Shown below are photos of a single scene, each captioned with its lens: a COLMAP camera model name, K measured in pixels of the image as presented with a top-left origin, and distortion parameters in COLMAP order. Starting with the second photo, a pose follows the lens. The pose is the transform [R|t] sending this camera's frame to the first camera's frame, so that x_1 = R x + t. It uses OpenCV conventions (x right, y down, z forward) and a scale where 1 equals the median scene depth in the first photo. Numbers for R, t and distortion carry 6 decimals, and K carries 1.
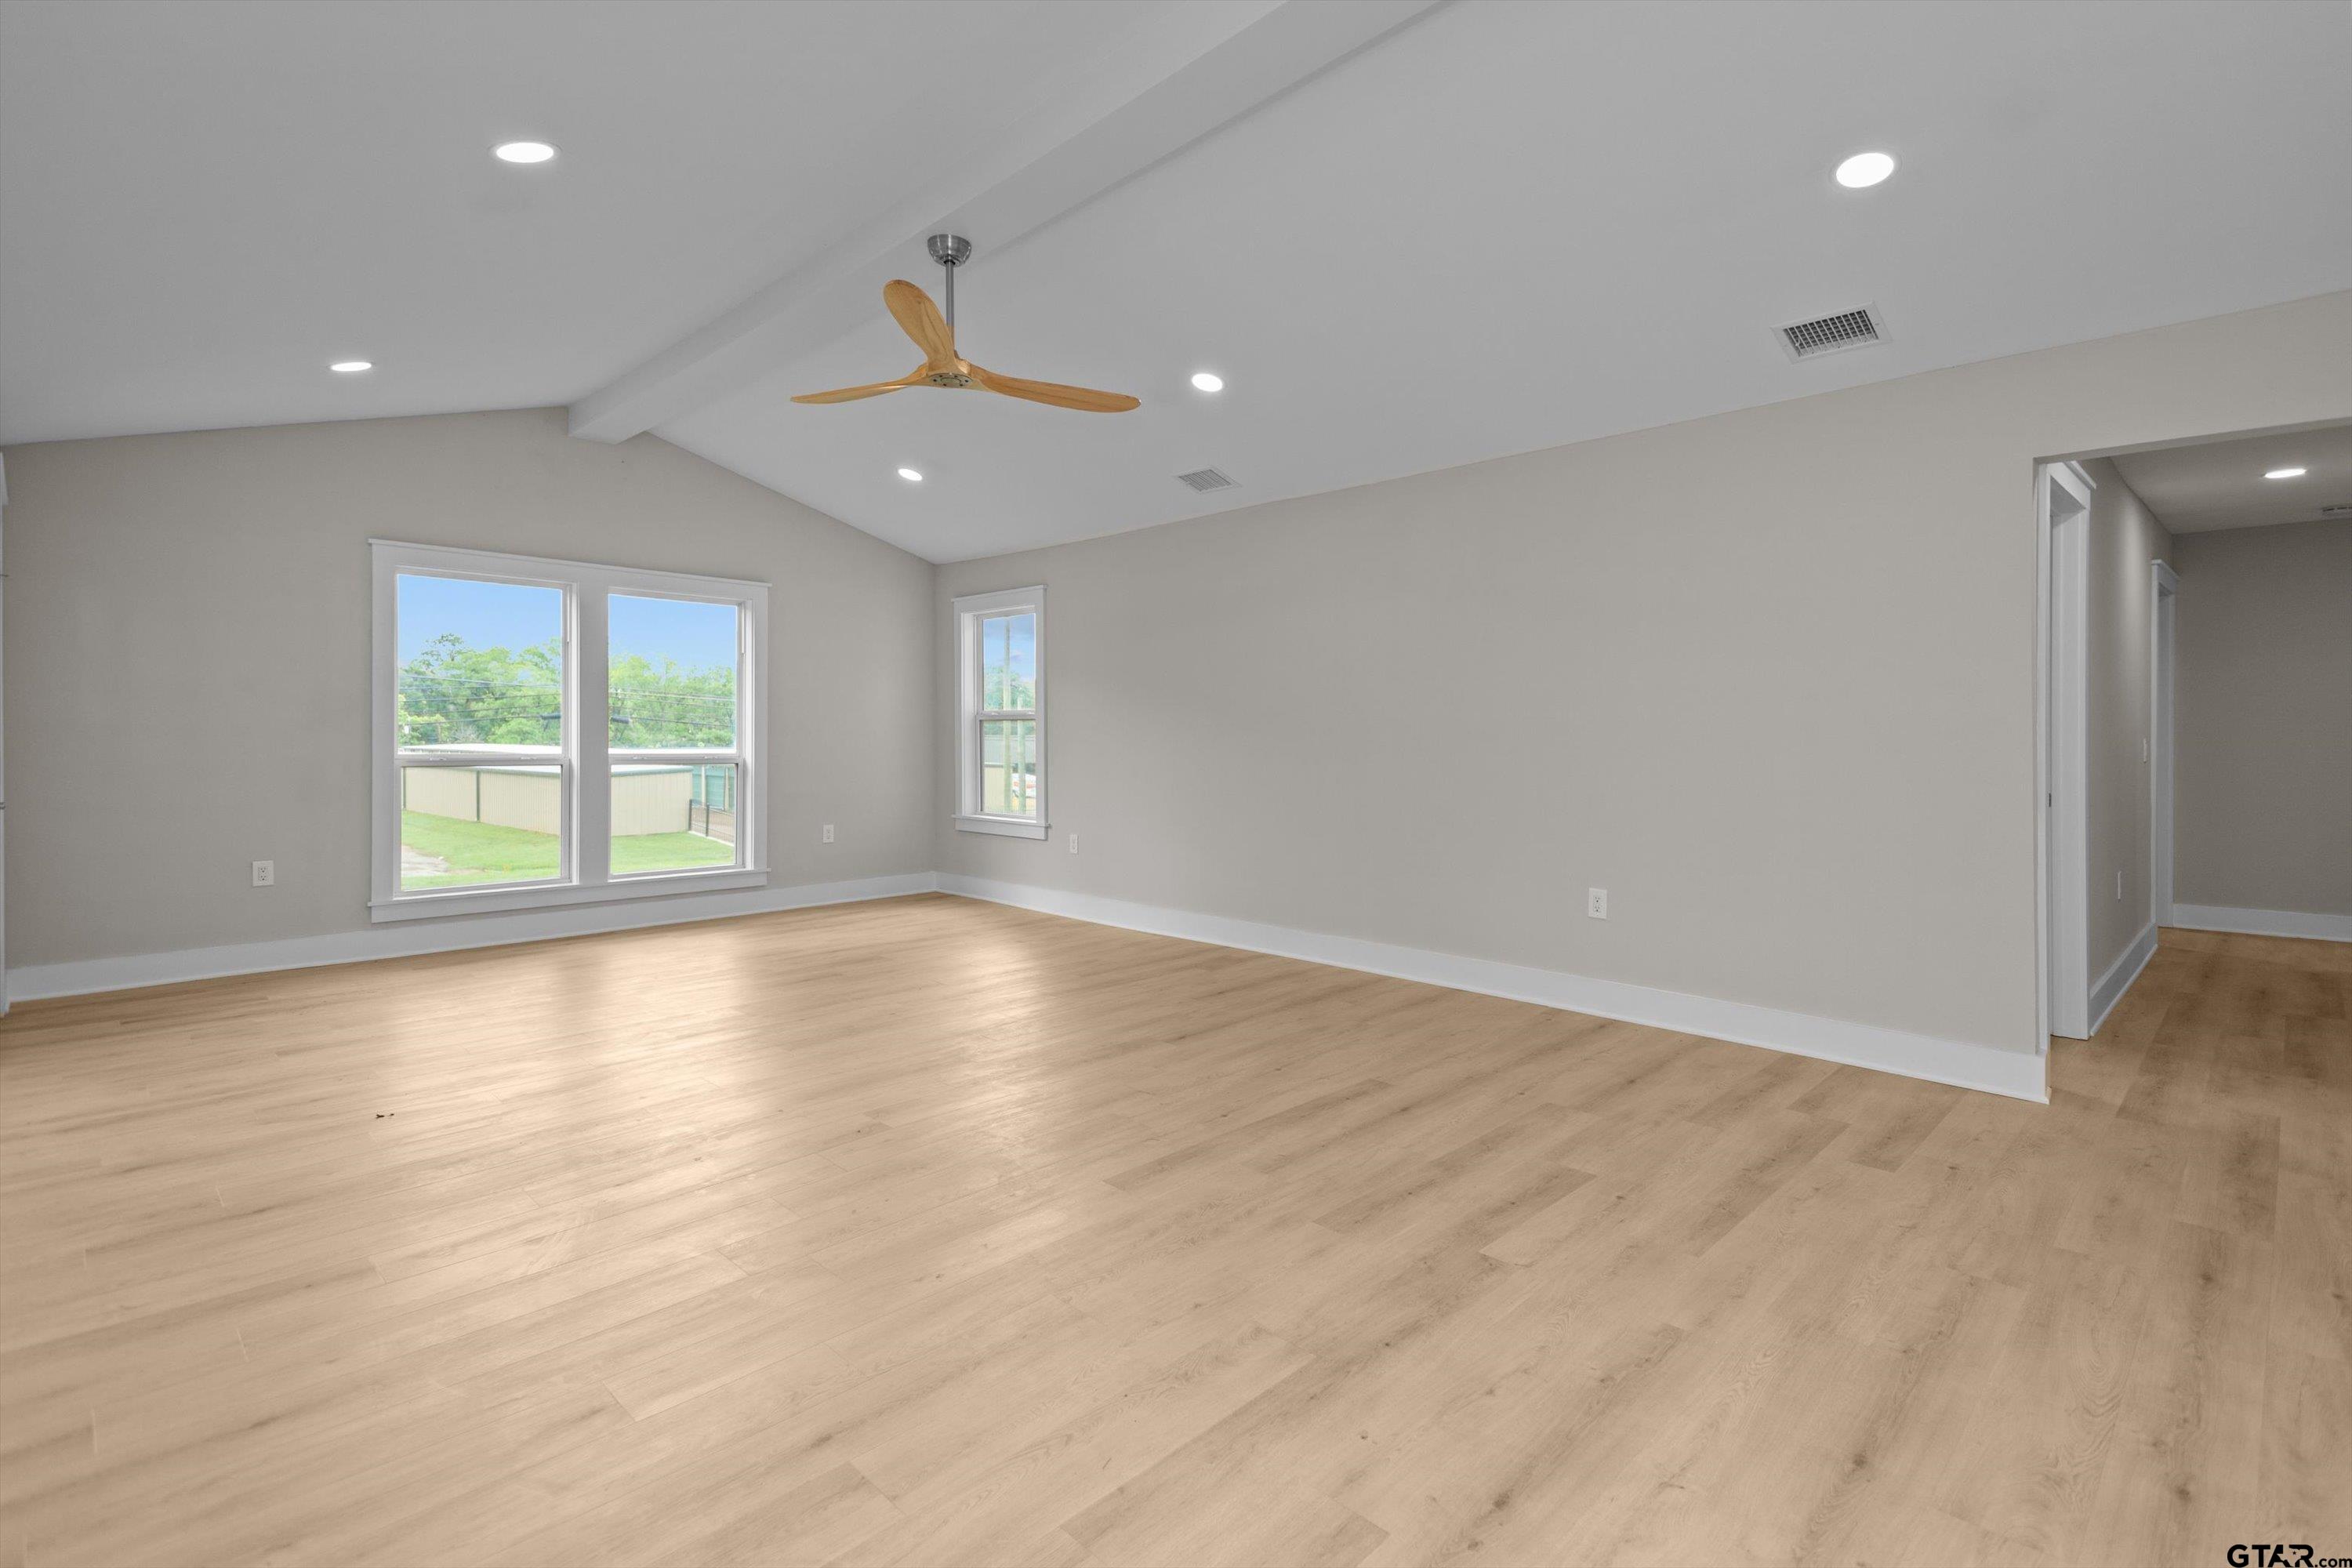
lens RADIAL K [[1129.6, 0, 1168.4], [0, 1129.6, 745.5], [0, 0, 1]] dist [0.030690, -0.000895]
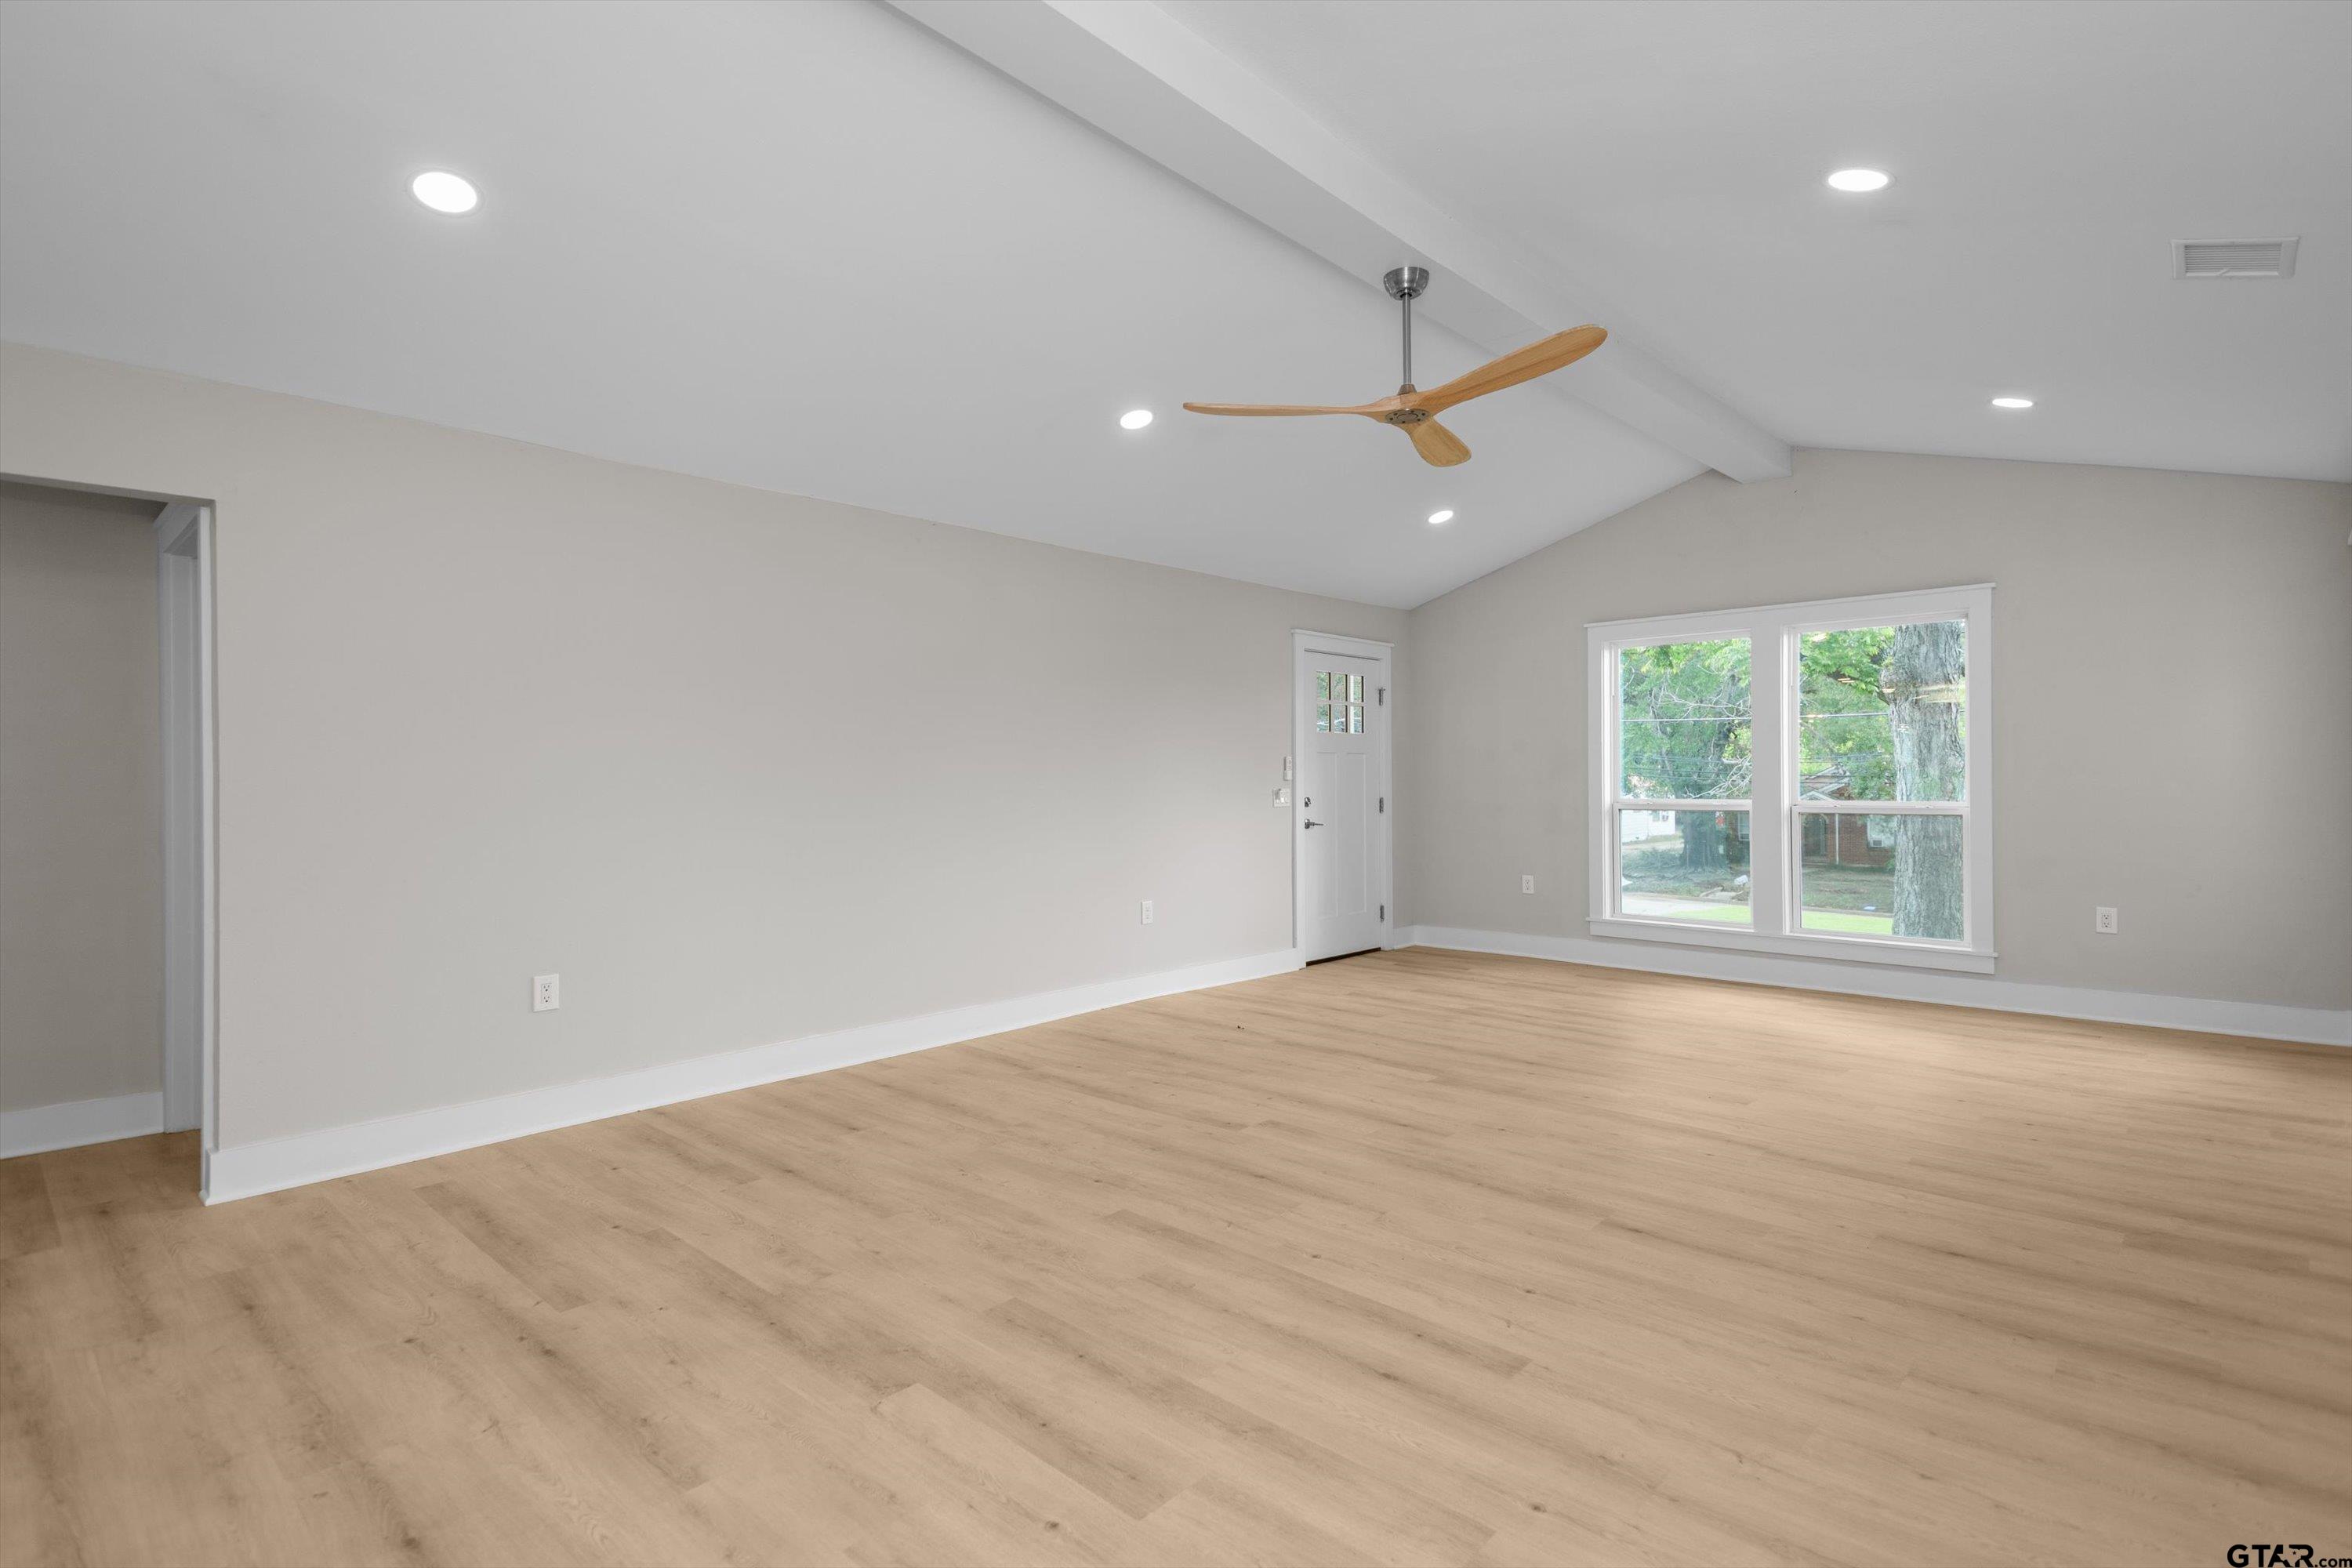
lens RADIAL K [[1129.6, 0, 1175.9], [0, 1129.6, 780.7], [0, 0, 1]] dist [0.030690, -0.000895]
pose [[0.027870, 0.001149, -0.999611, 1.027938], [-0.004138, 0.999991, 0.001034, -0.020012], [0.999603, 0.004107, 0.027875, 1.040905]]
